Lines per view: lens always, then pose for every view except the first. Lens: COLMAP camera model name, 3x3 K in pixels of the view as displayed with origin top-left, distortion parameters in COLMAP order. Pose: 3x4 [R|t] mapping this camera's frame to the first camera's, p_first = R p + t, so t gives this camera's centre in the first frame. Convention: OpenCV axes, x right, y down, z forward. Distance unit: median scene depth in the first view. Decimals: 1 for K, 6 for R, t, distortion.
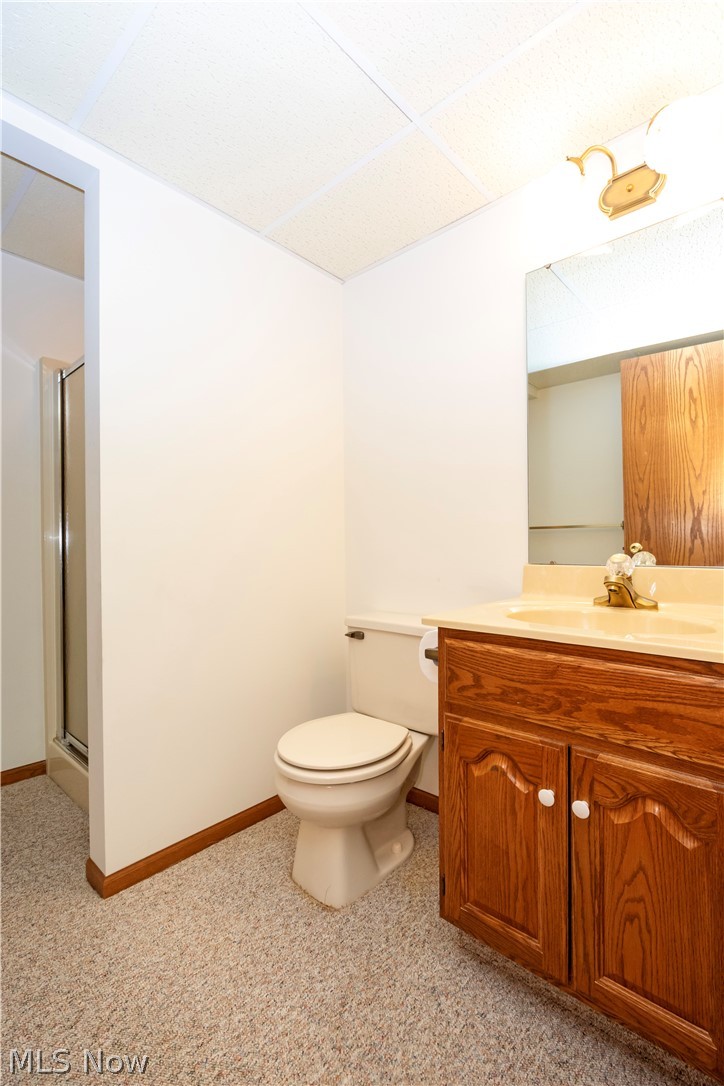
lens RADIAL K [[481.2, 0, 362.0], [0, 481.2, 543.0], [0, 0, 1]] dist [-0.018864, -0.000443]
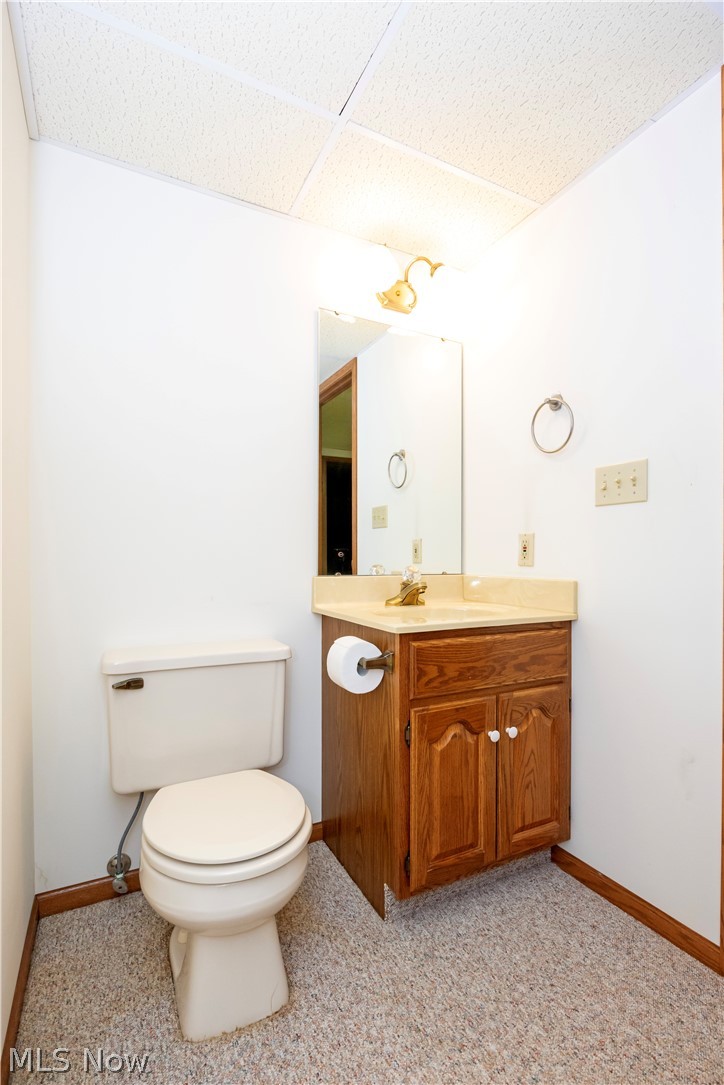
lens RADIAL K [[508.5, 0, 362.4], [0, 508.5, 558.4], [0, 0, 1]] dist [-0.024494, 0.000094]
pose [[0.349783, 0.005992, 0.936811, -1.071450], [-0.010301, 0.999944, -0.002549, 0.010402], [-0.936774, -0.008759, 0.349825, 0.776219]]
